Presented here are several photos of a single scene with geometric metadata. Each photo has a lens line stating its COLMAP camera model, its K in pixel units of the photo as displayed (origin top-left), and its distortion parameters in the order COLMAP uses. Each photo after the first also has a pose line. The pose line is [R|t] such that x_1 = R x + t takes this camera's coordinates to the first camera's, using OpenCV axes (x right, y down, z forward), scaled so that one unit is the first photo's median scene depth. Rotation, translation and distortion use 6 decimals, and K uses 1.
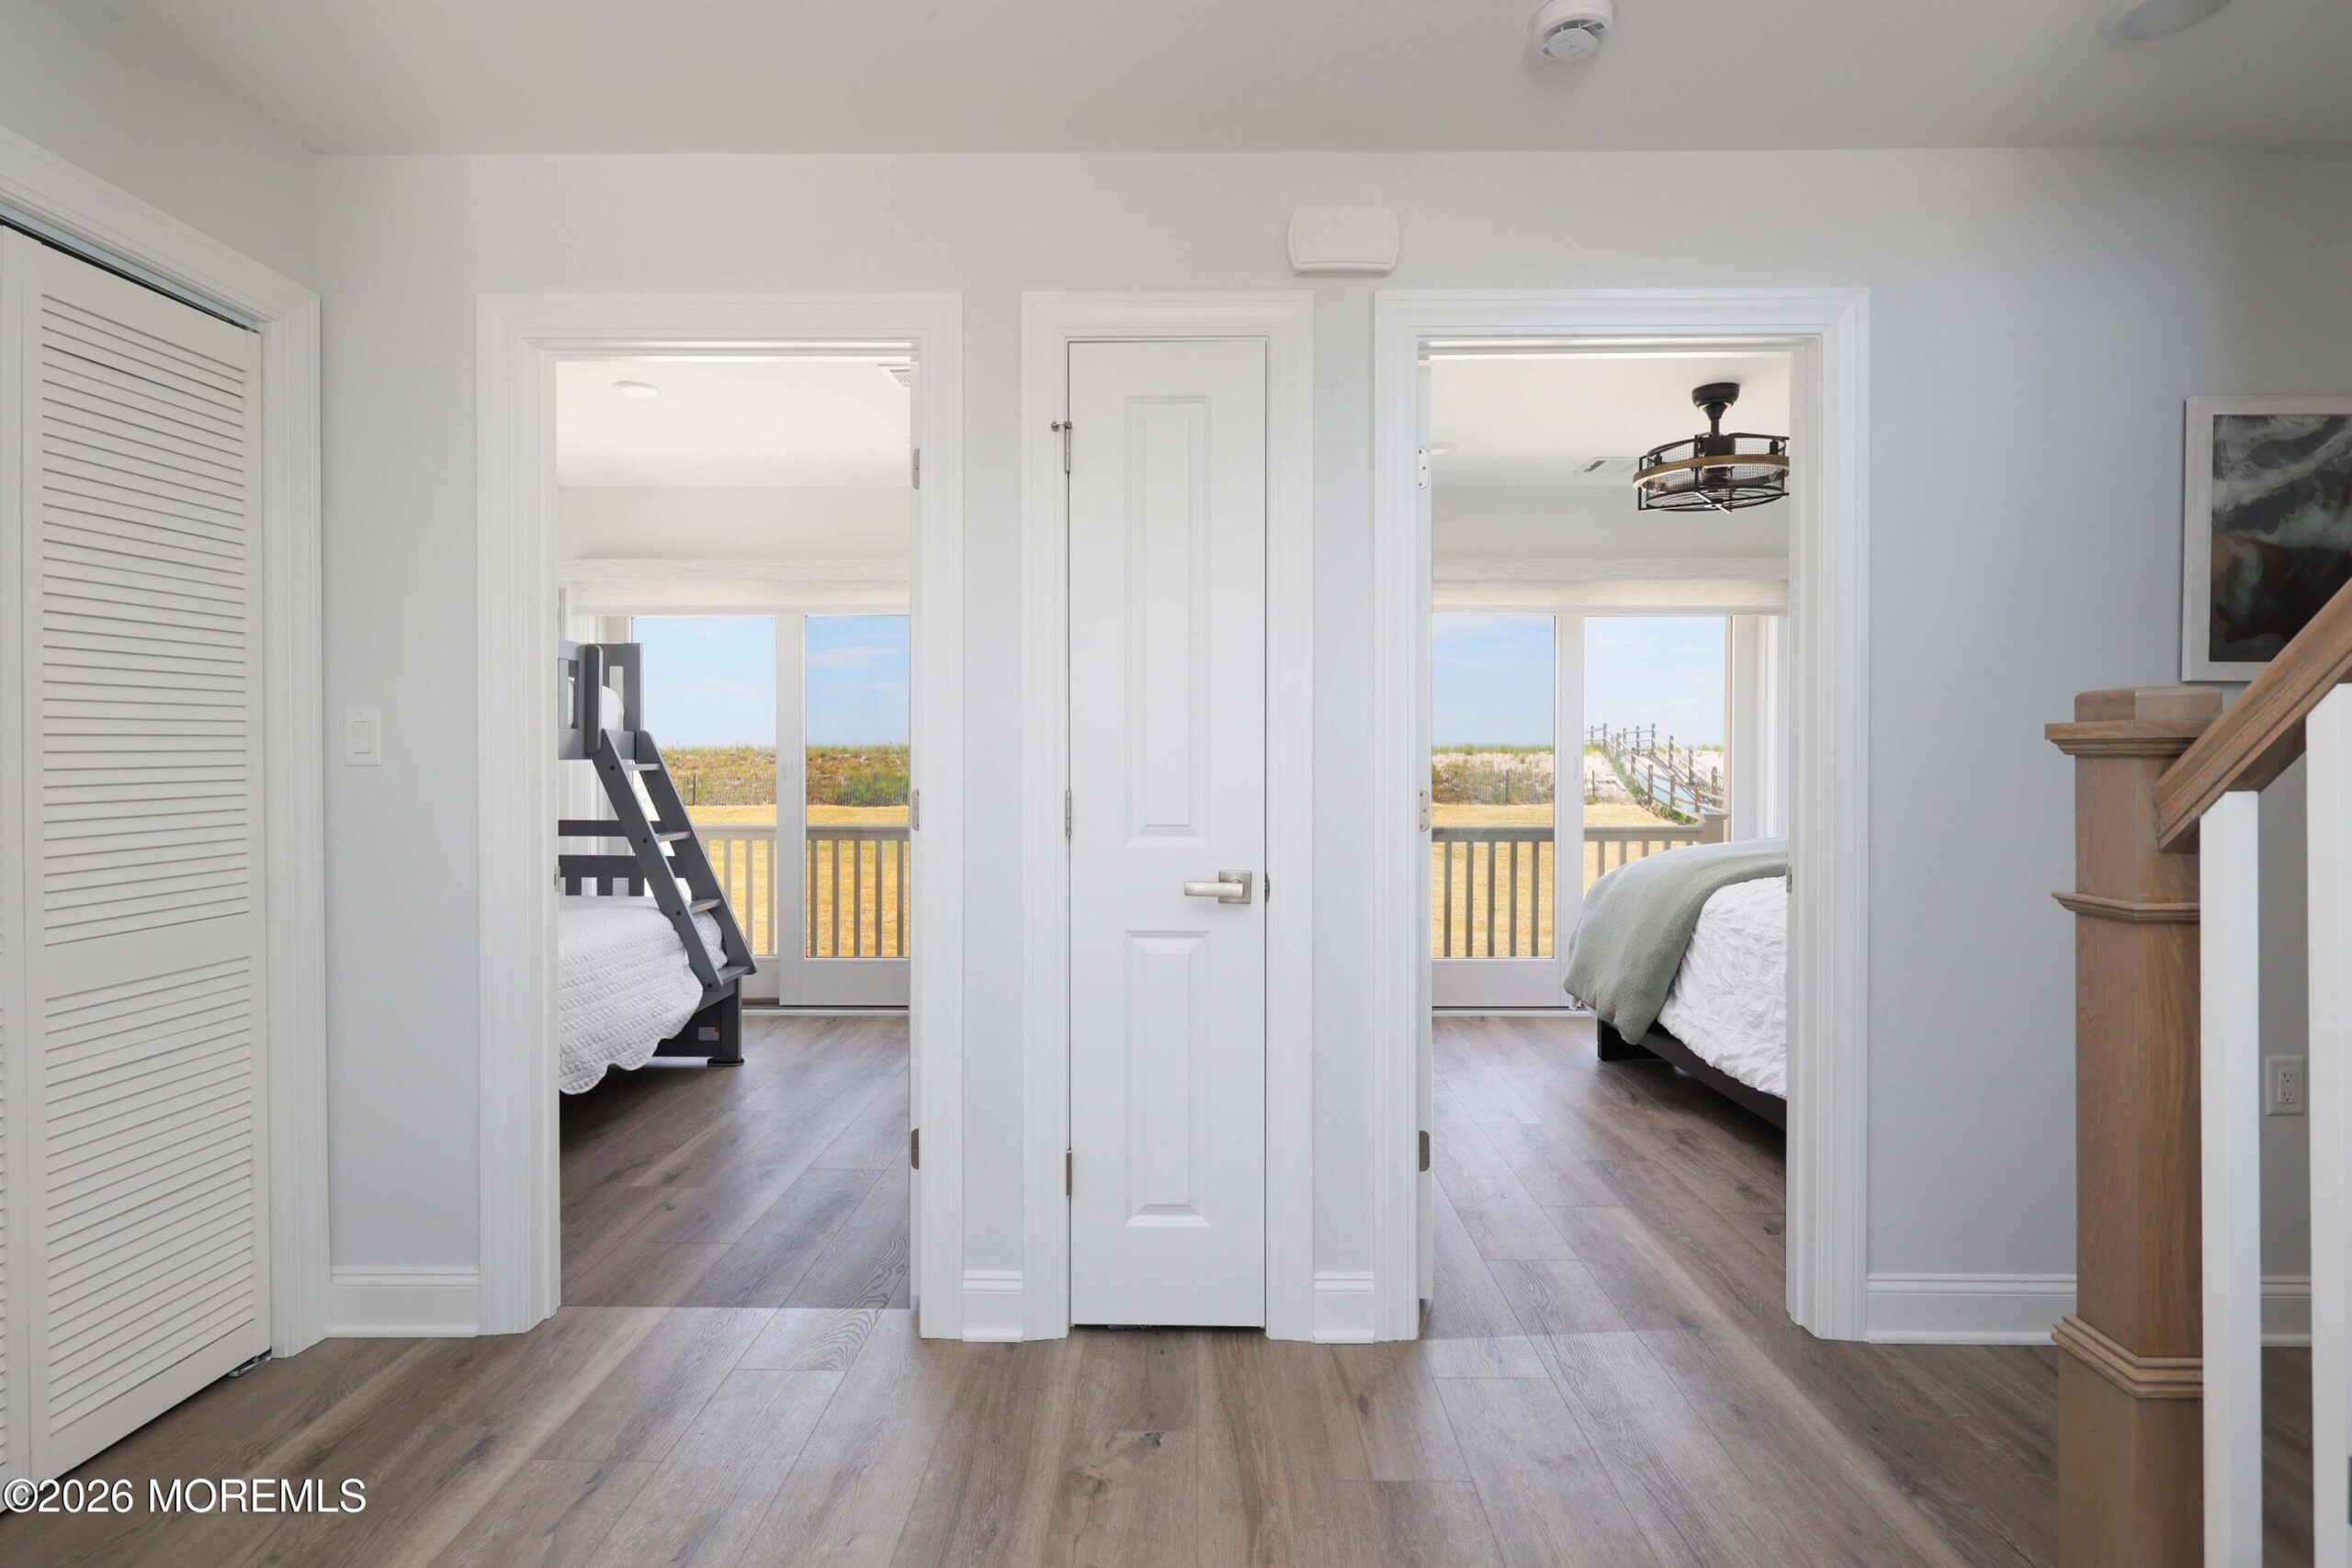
lens RADIAL K [[1159.8, 0, 1150.1], [0, 1159.8, 779.5], [0, 0, 1]] dist [-0.001200, -0.000040]
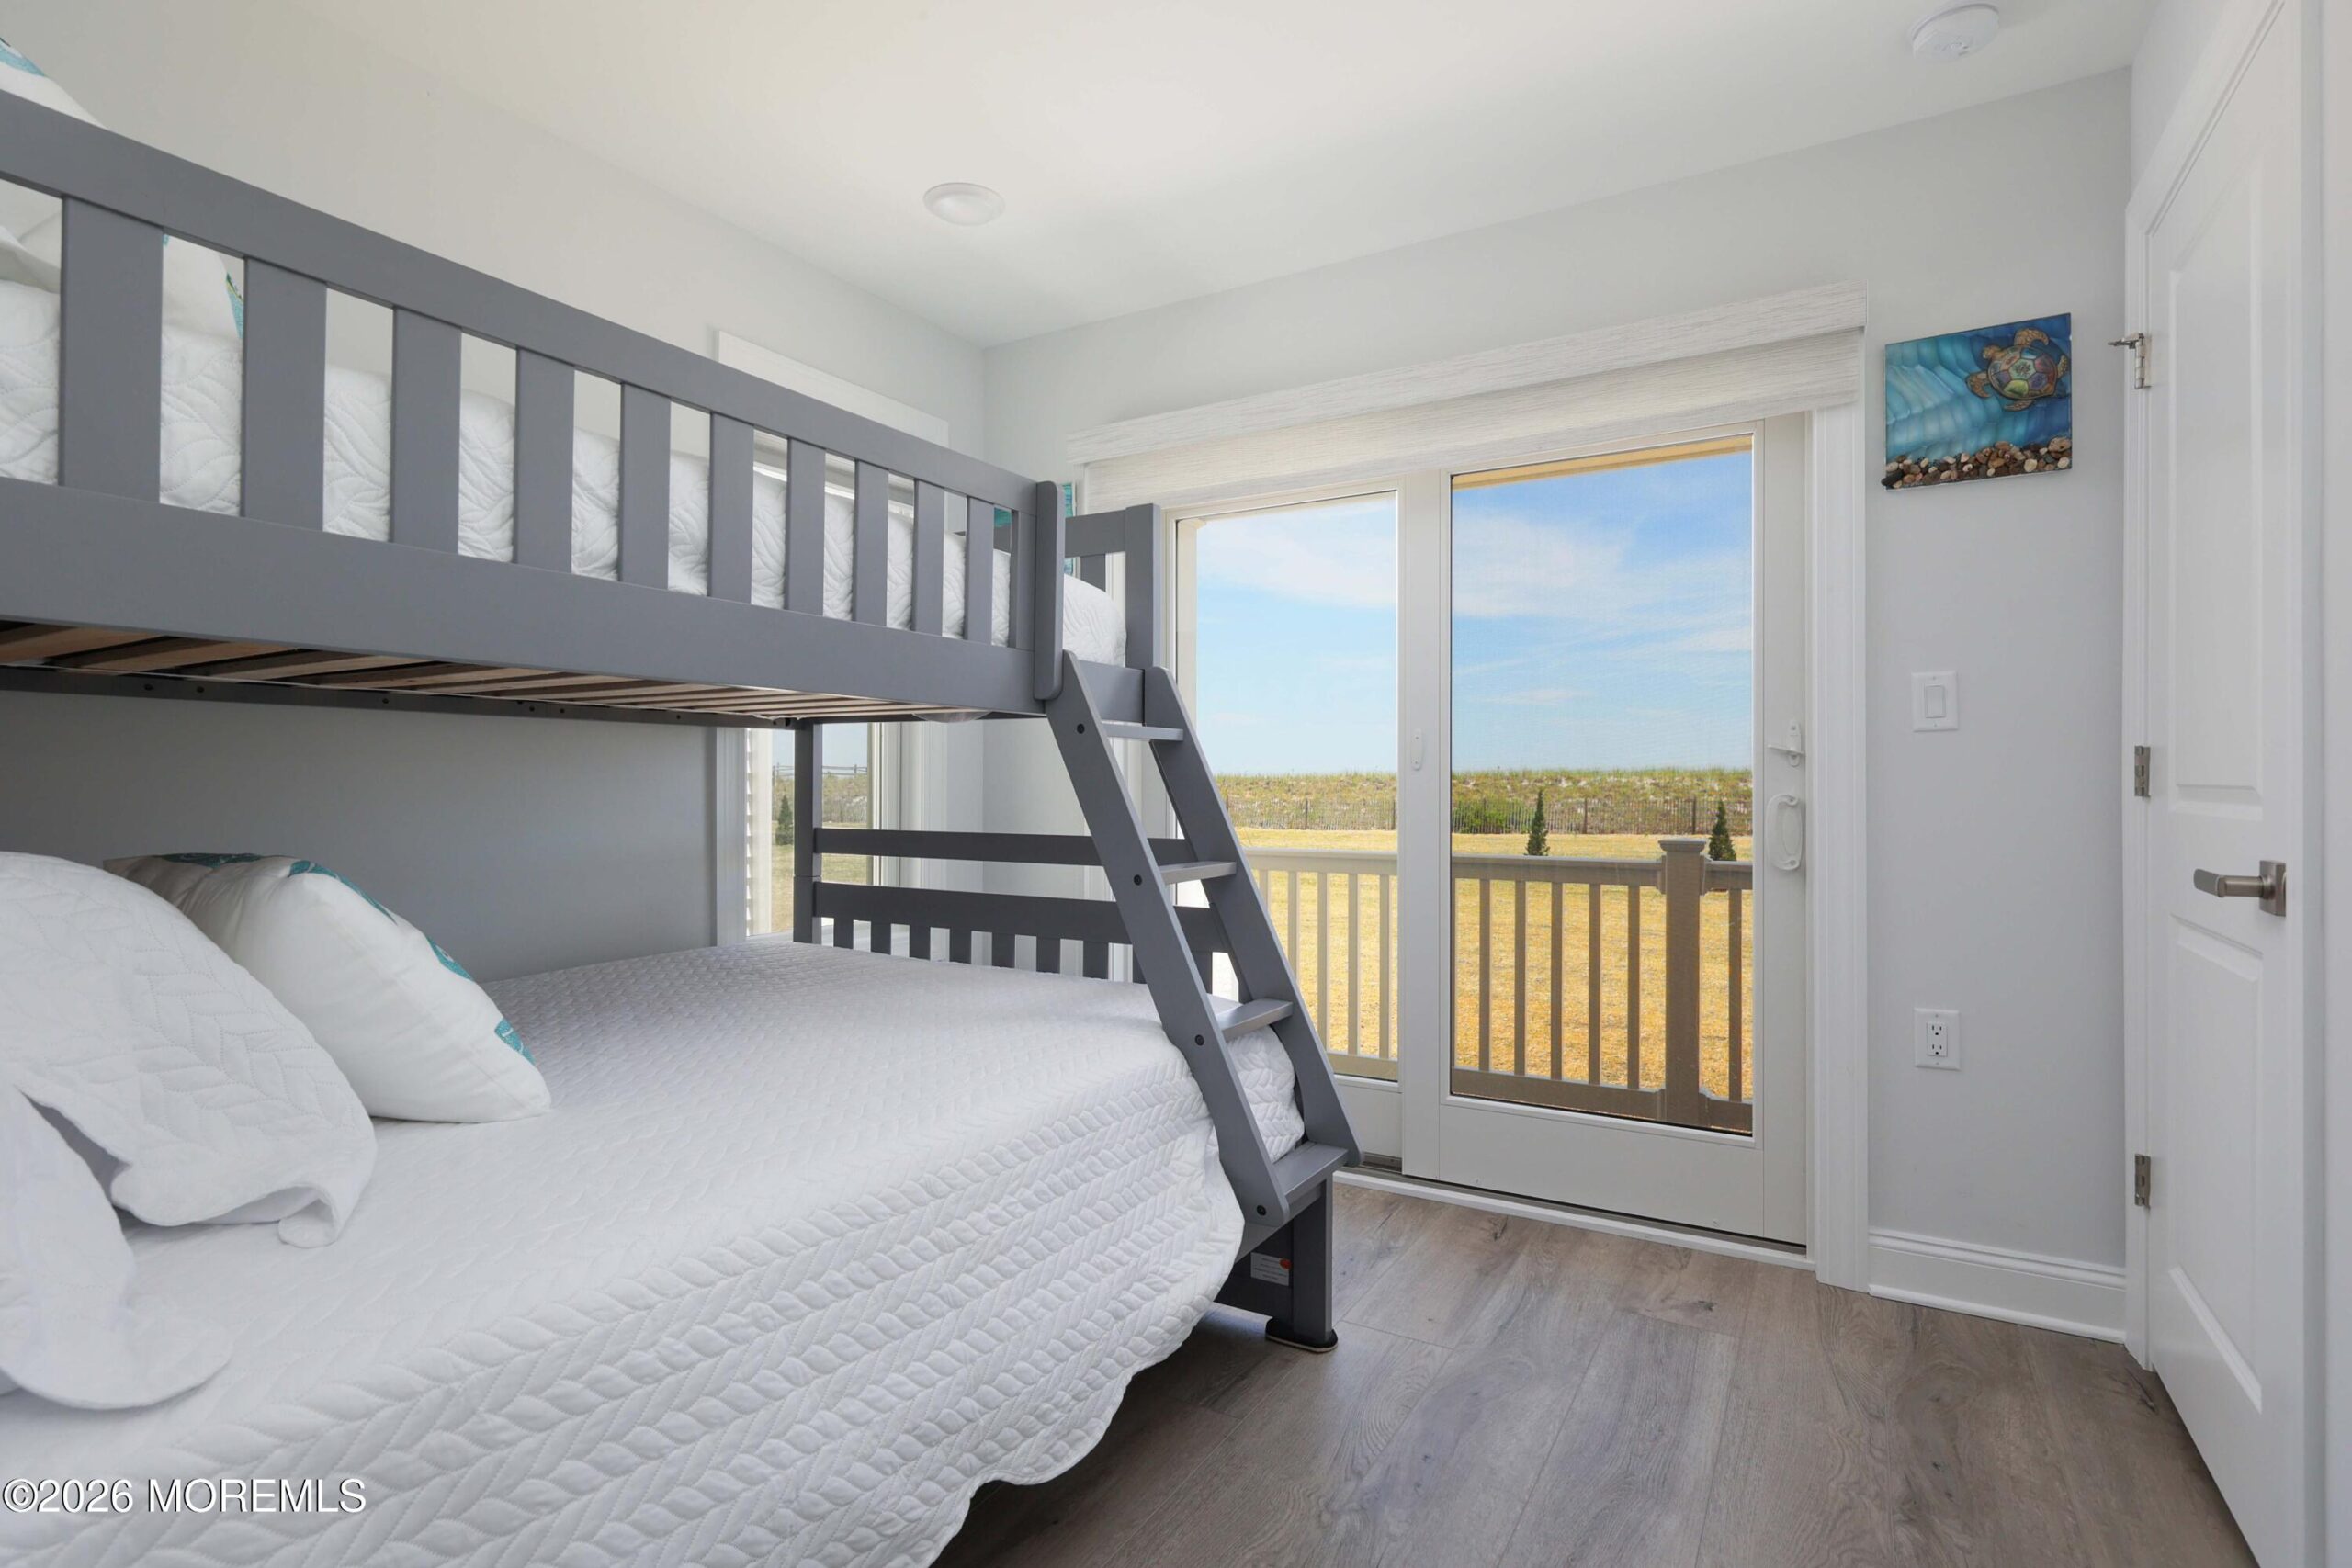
lens RADIAL K [[1159.8, 0, 1150.1], [0, 1159.8, 779.5], [0, 0, 1]] dist [-0.001200, -0.000040]
pose [[0.872581, -0.005523, -0.488439, -0.182889], [-0.006016, 0.999739, -0.022051, 0.020891], [0.488433, 0.022179, 0.872320, 0.541055]]
